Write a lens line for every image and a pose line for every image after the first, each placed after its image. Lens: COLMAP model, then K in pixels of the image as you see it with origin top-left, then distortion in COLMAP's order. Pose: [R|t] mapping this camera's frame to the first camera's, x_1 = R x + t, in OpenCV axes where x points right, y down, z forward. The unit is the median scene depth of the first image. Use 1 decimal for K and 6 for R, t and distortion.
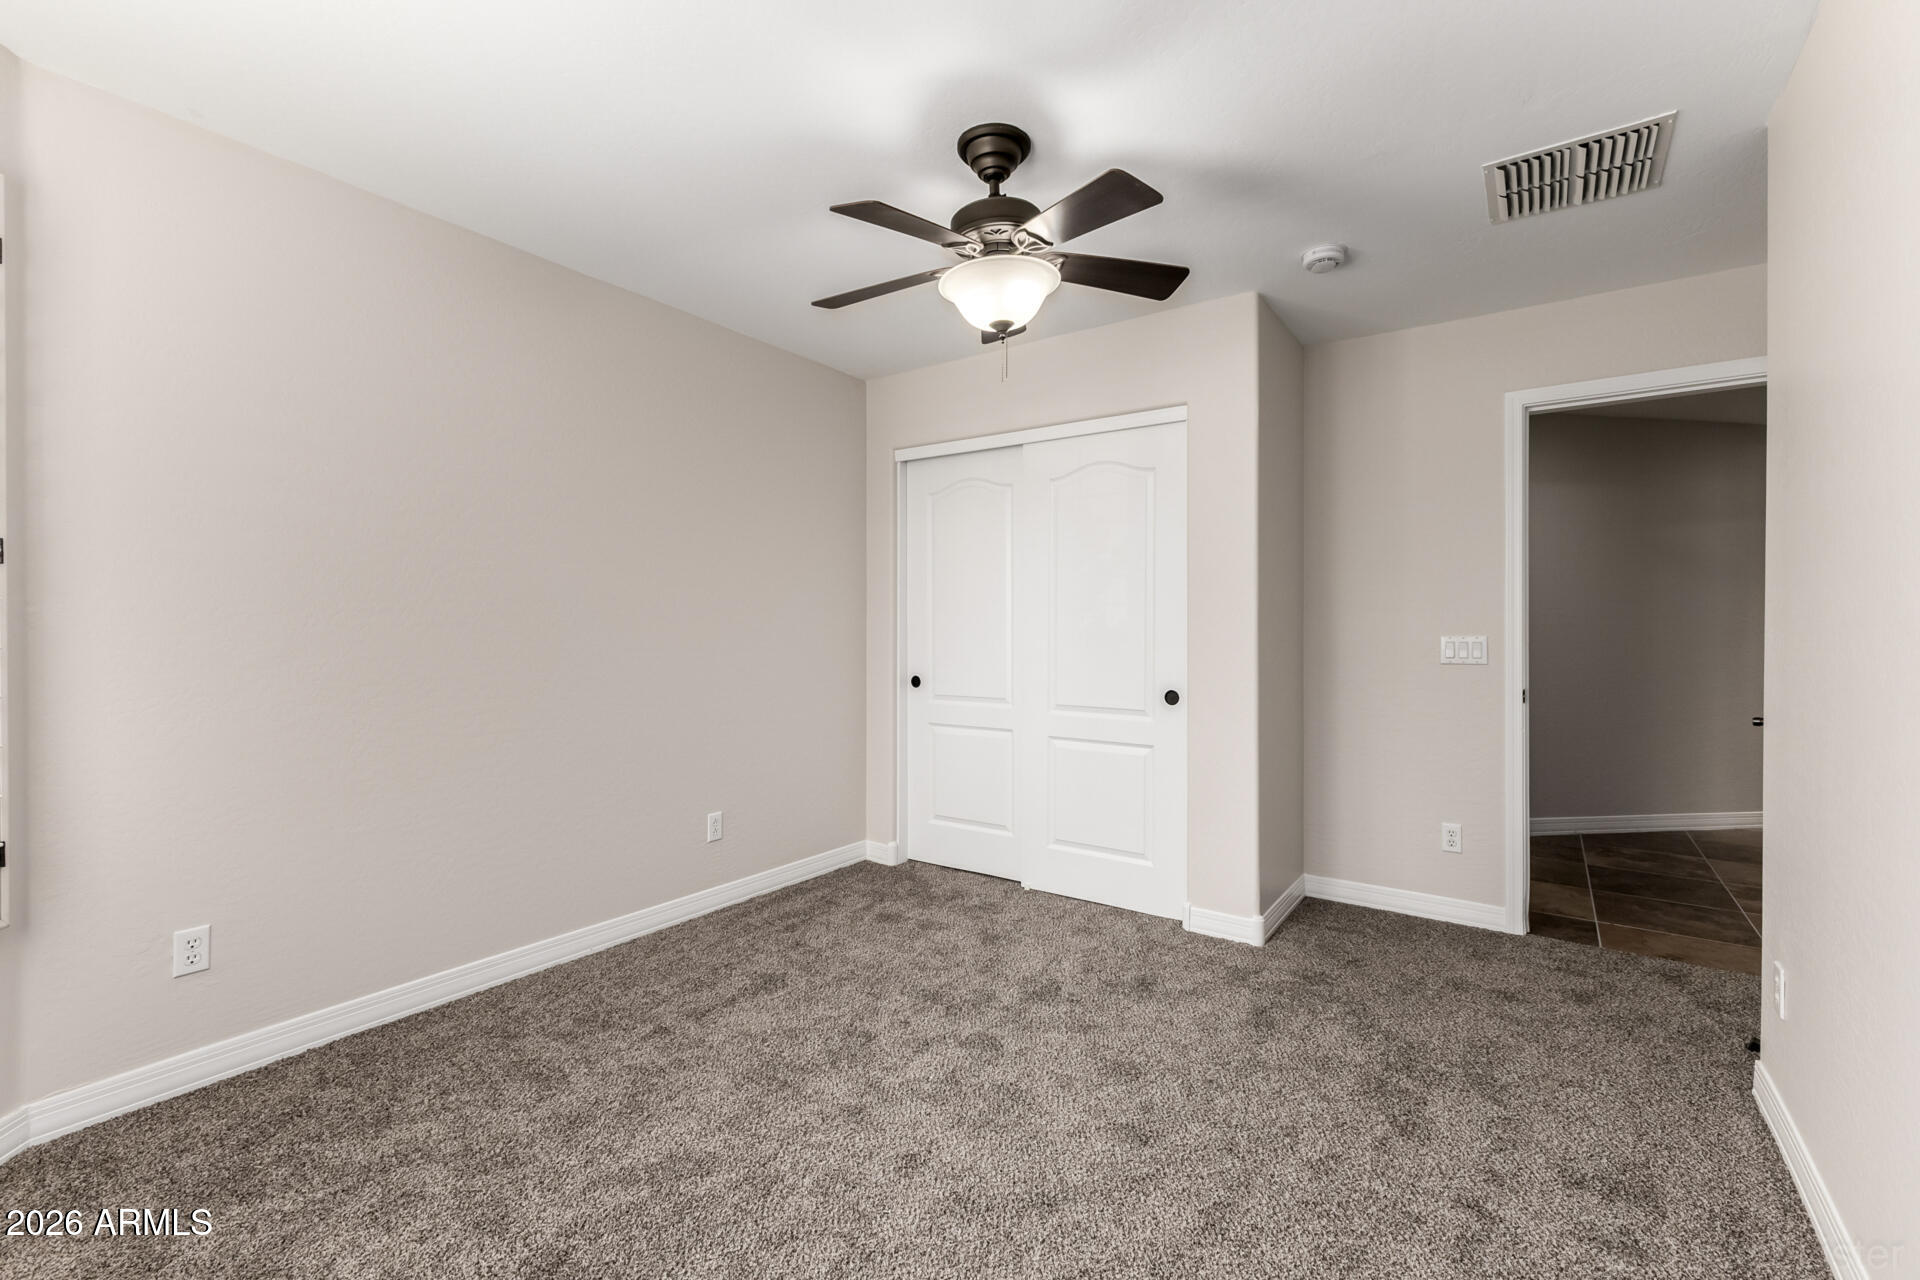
lens RADIAL K [[827.7, 0, 956.2], [0, 827.7, 636.4], [0, 0, 1]] dist [0.011562, -0.000057]
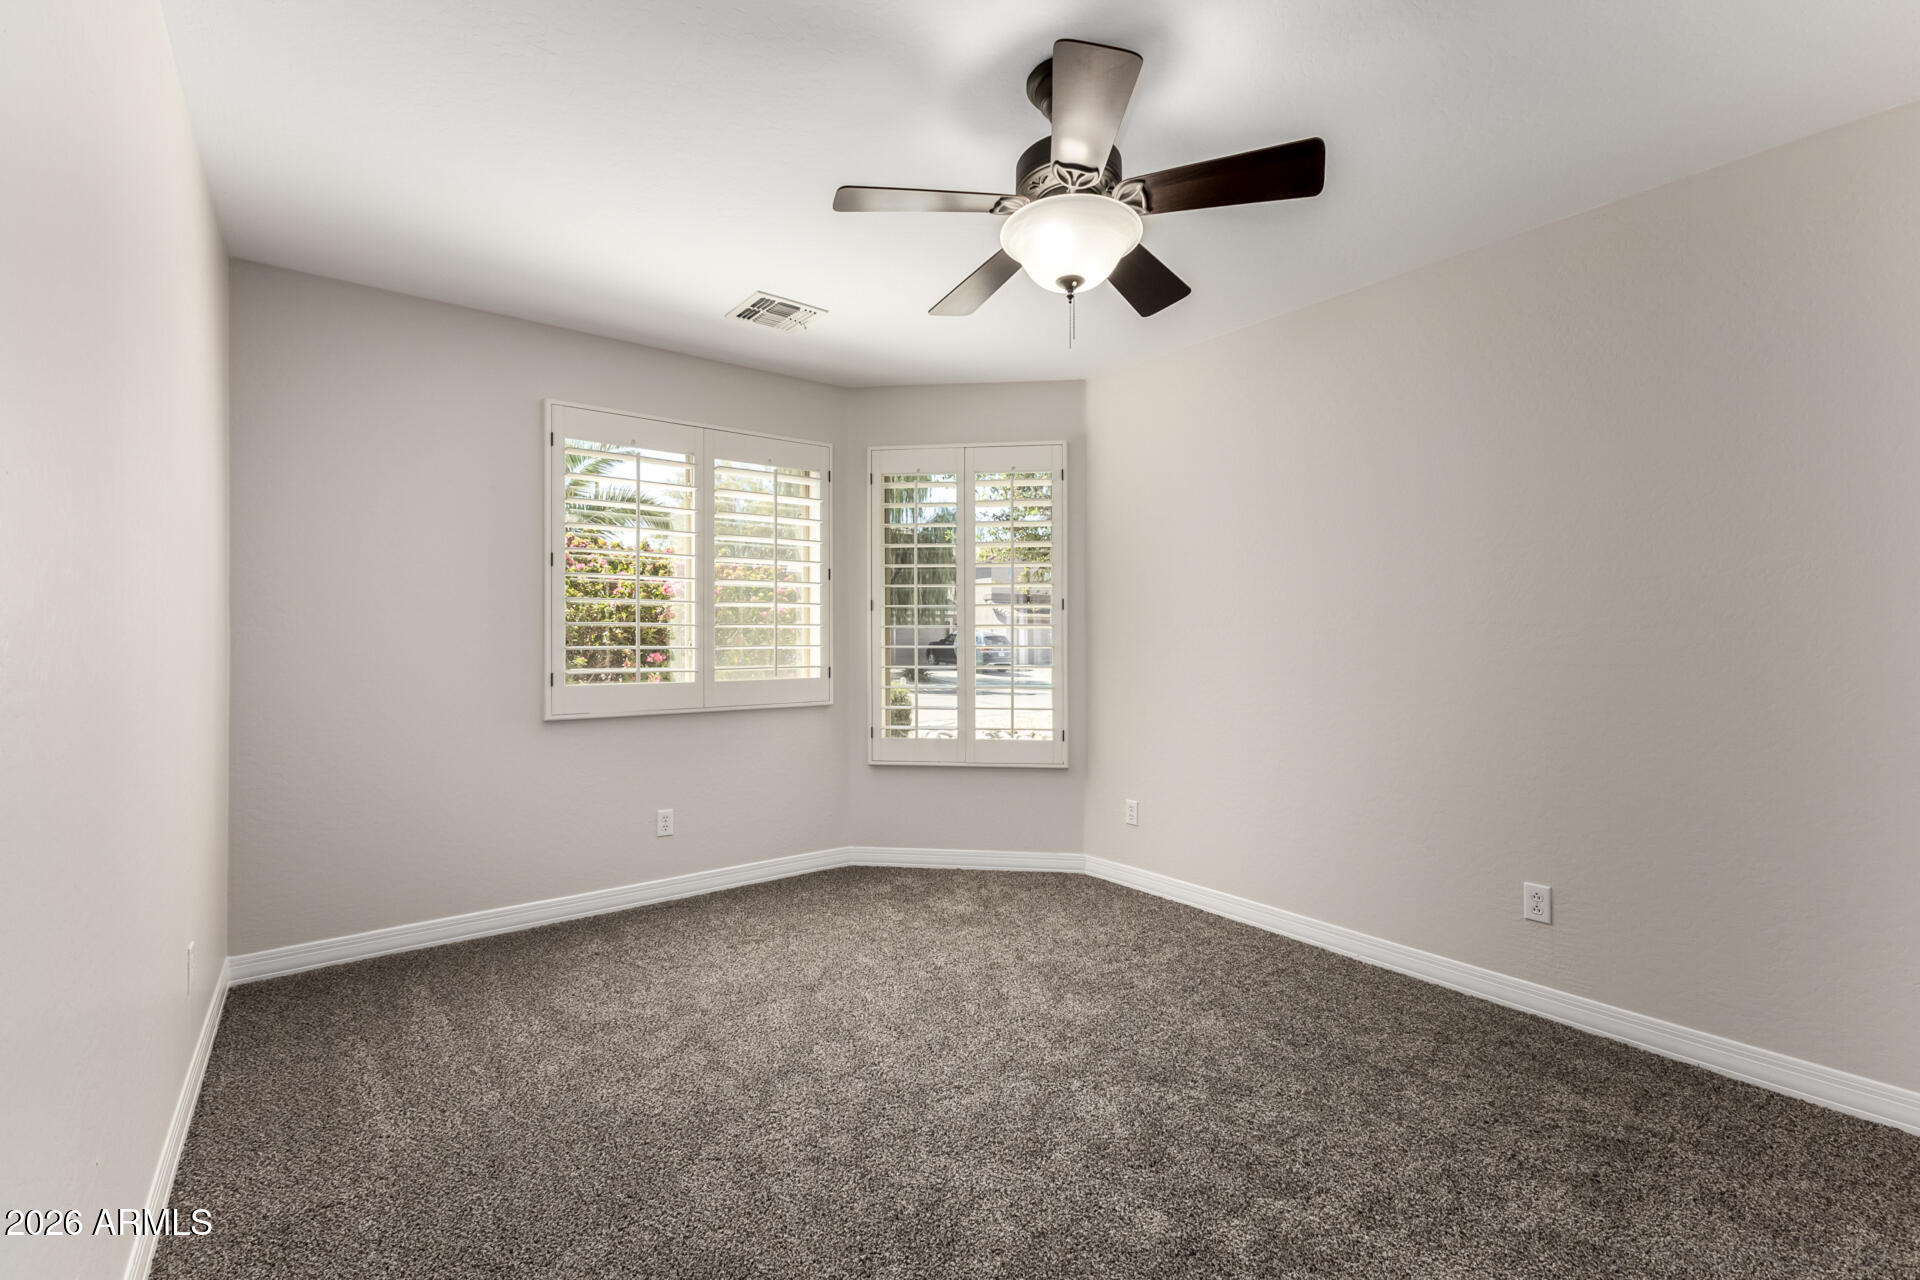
lens RADIAL K [[827.7, 0, 956.2], [0, 827.7, 636.4], [0, 0, 1]] dist [0.011562, -0.000057]
pose [[-0.333894, 0.008629, -0.942571, 0.781625], [0.014341, 0.999889, 0.004073, -0.037640], [0.942501, -0.012158, -0.333981, 0.973954]]
